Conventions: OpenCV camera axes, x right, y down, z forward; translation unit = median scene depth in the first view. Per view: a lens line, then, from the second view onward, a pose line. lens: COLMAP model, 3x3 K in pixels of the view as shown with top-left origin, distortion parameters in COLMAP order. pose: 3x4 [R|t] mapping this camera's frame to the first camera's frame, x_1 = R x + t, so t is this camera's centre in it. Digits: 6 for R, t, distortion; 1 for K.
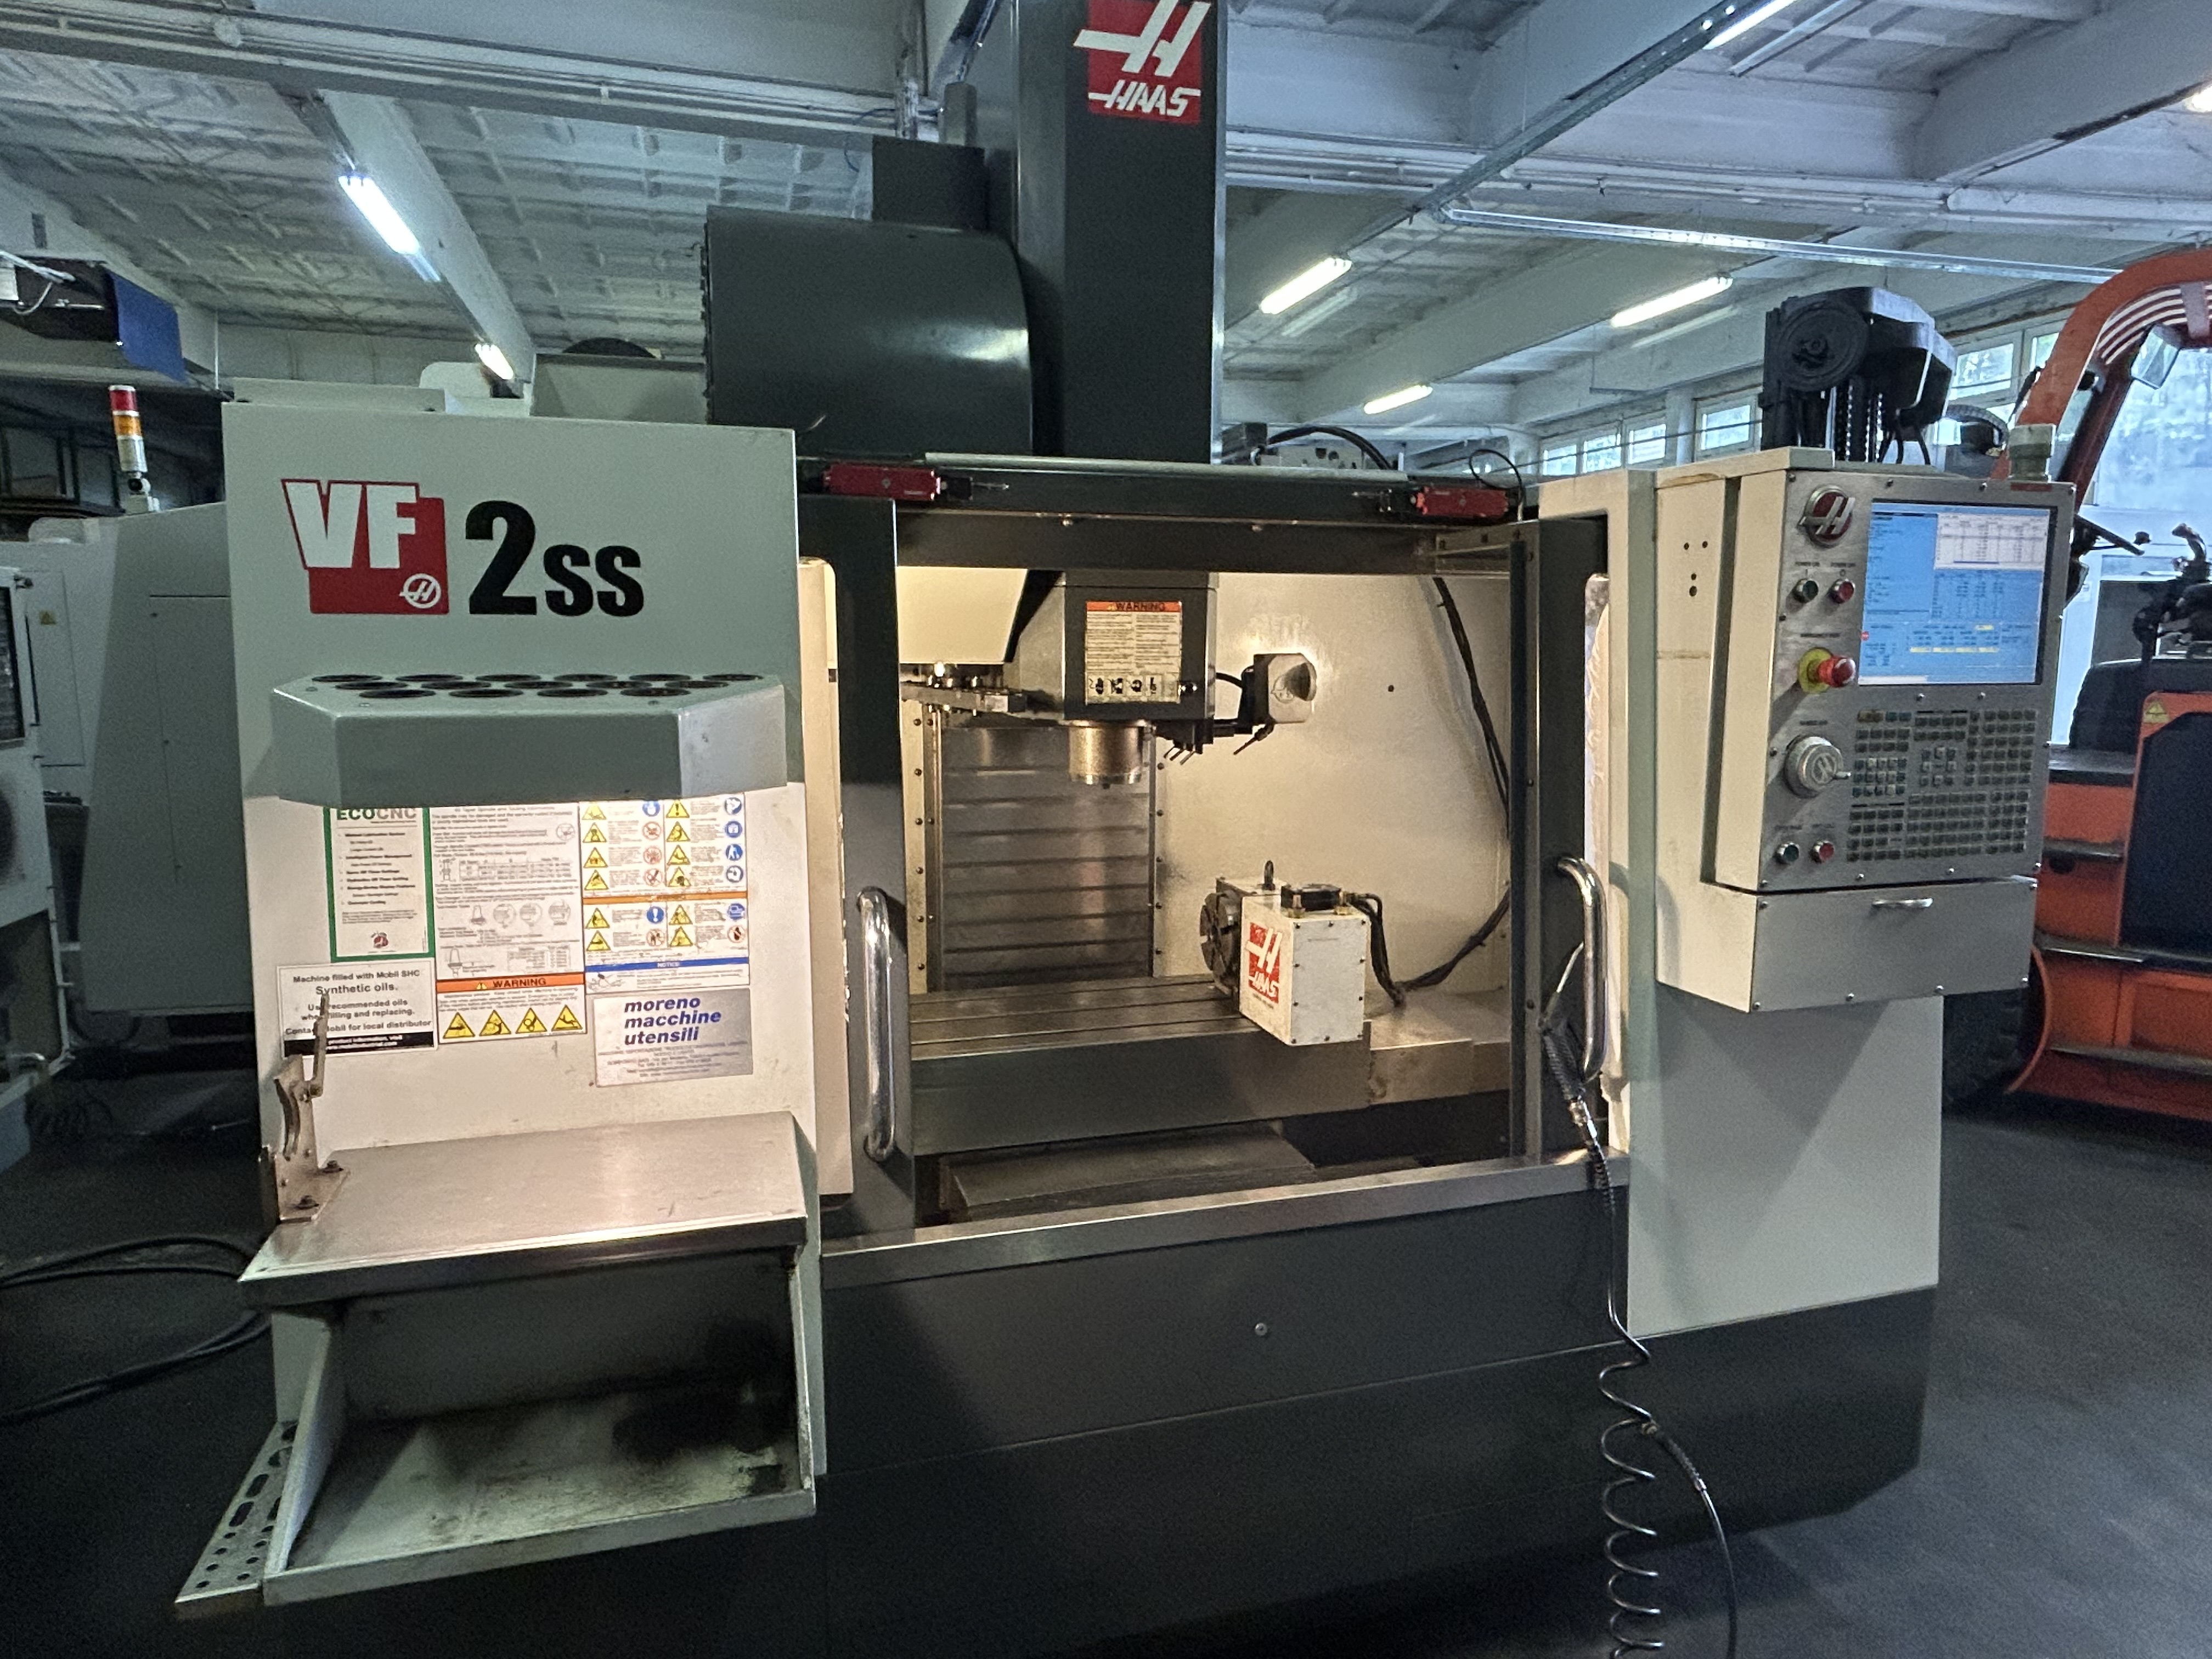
lens RADIAL K [[1328.4, 0, 1103.4], [0, 1328.4, 834.5], [0, 0, 1]] dist [-0.006422, 0.003136]
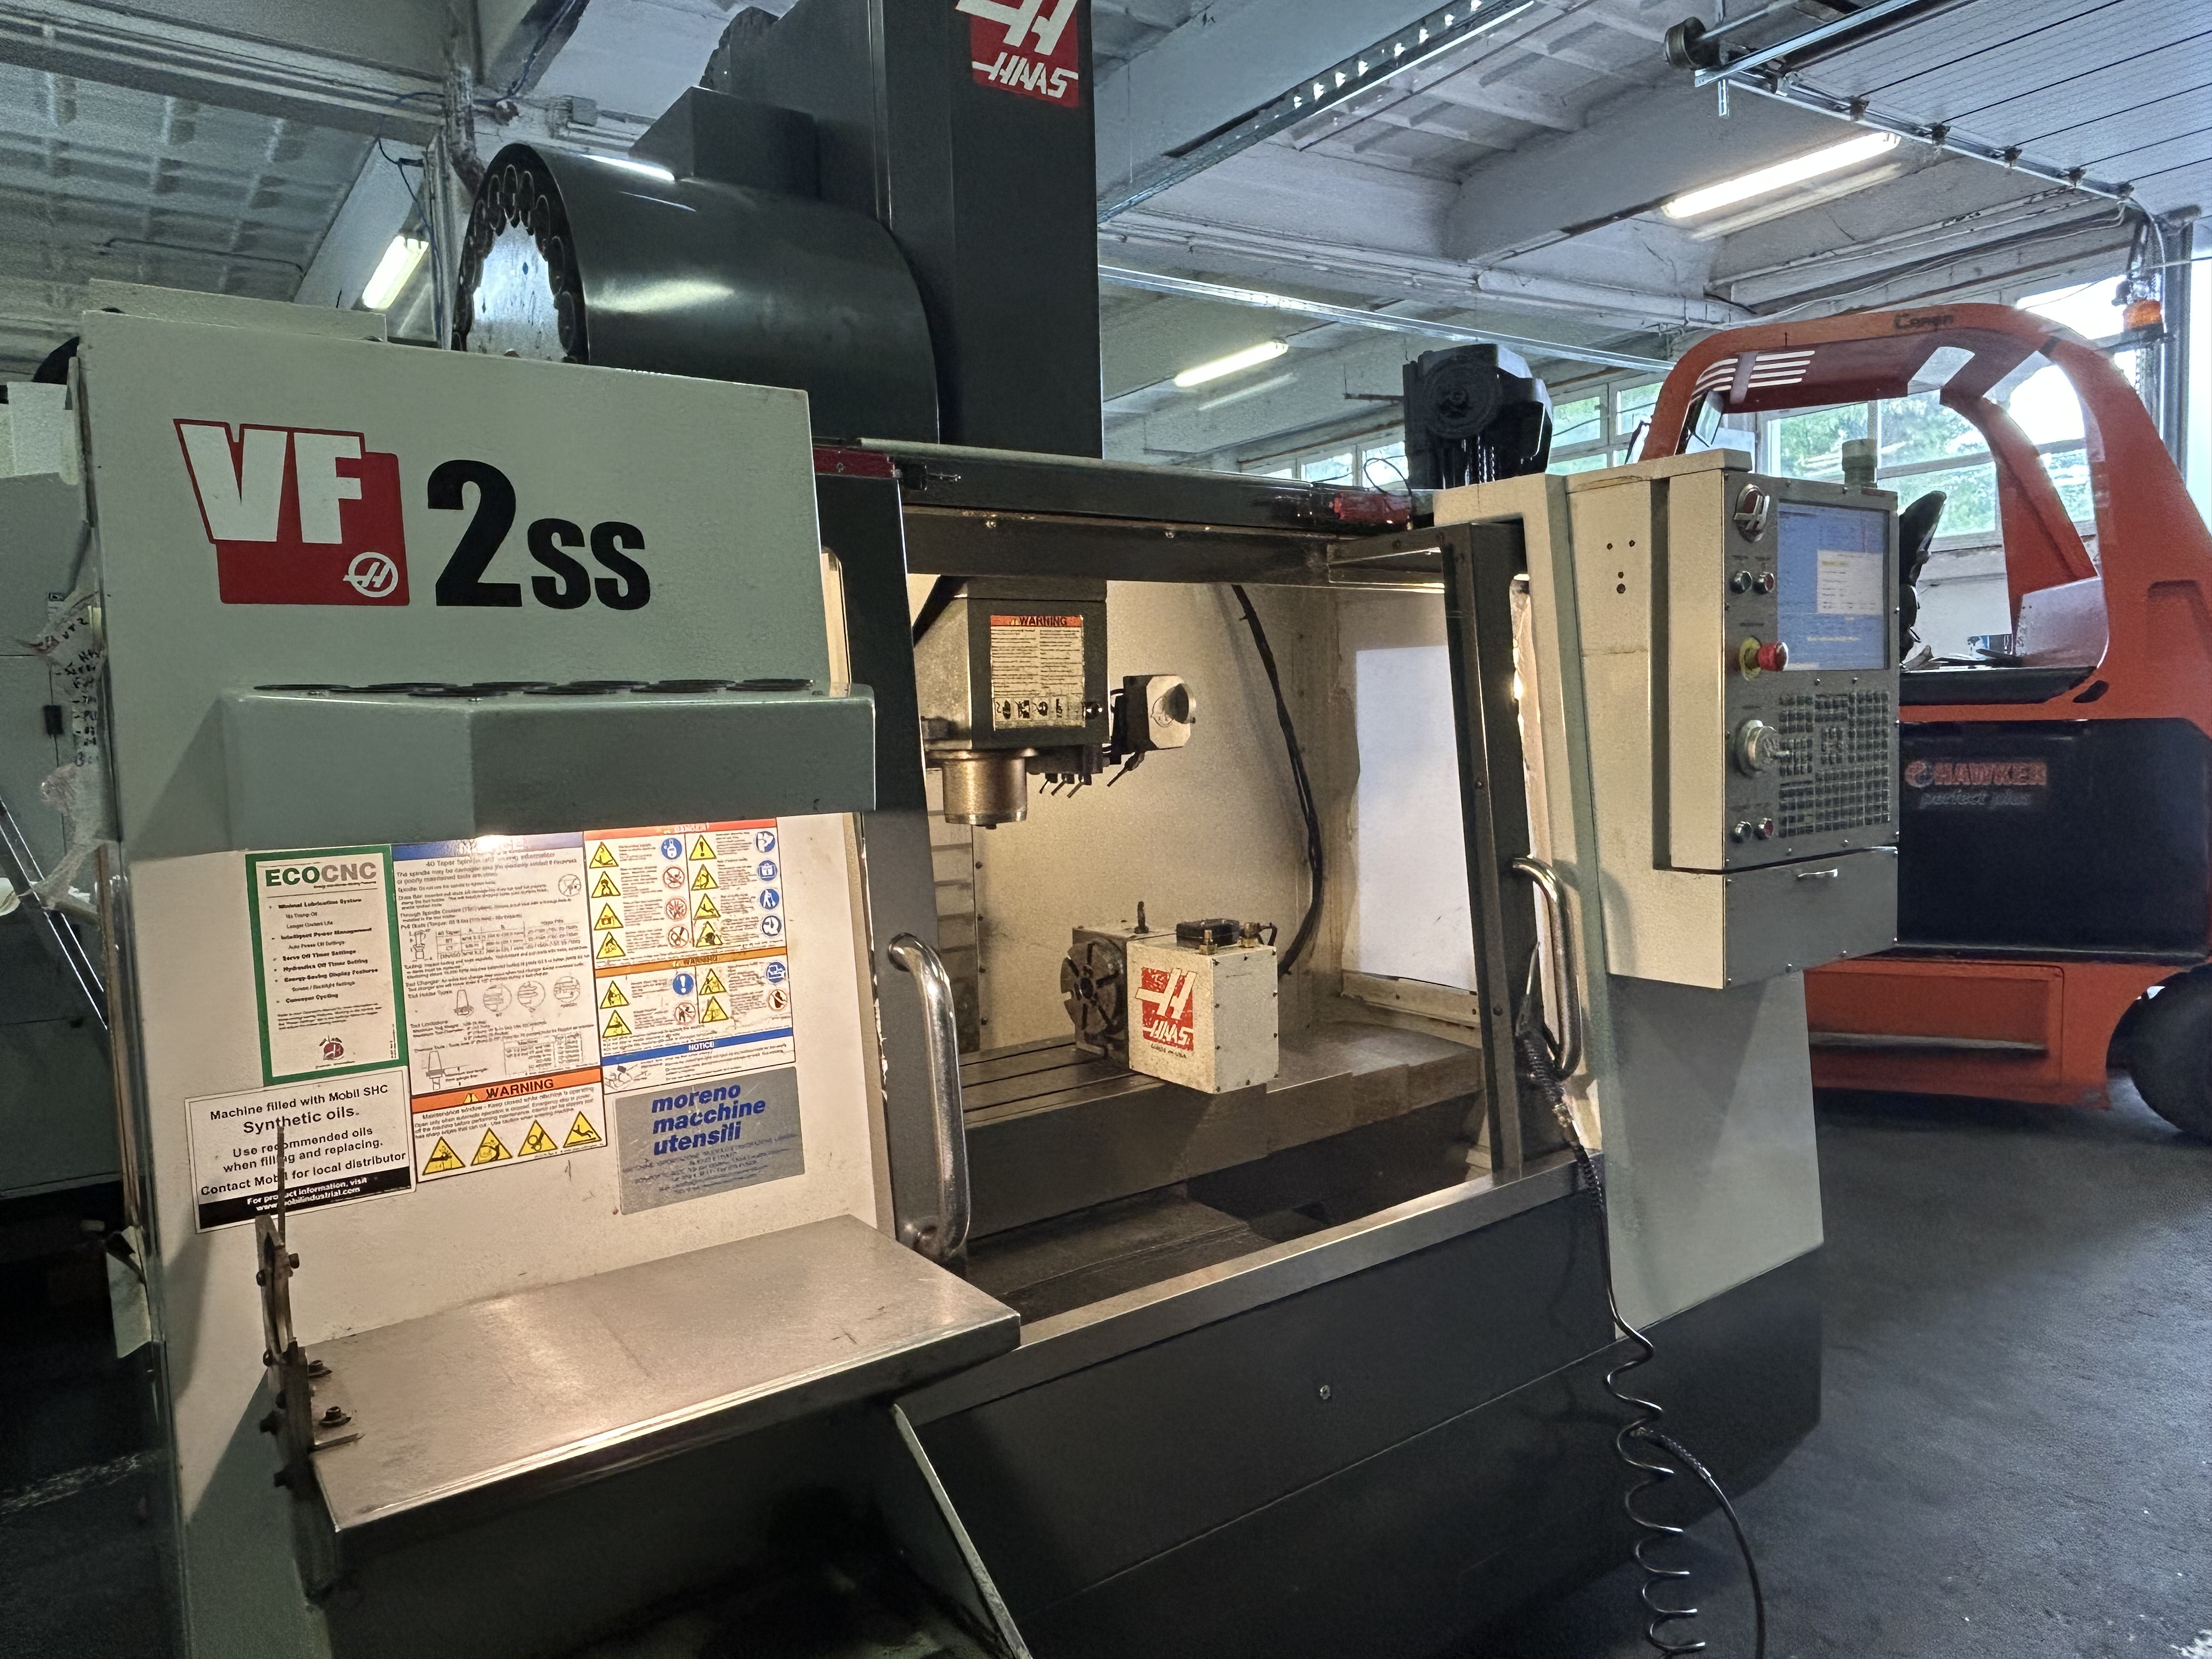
lens RADIAL K [[1446.7, 0, 1093.8], [0, 1446.7, 826.6], [0, 0, 1]] dist [-0.009570, 0.007683]
pose [[0.942939, -0.059752, 0.327561, -0.268152], [0.082359, 0.995052, -0.055573, 0.024653], [-0.322620, 0.079380, 0.943194, 0.072509]]
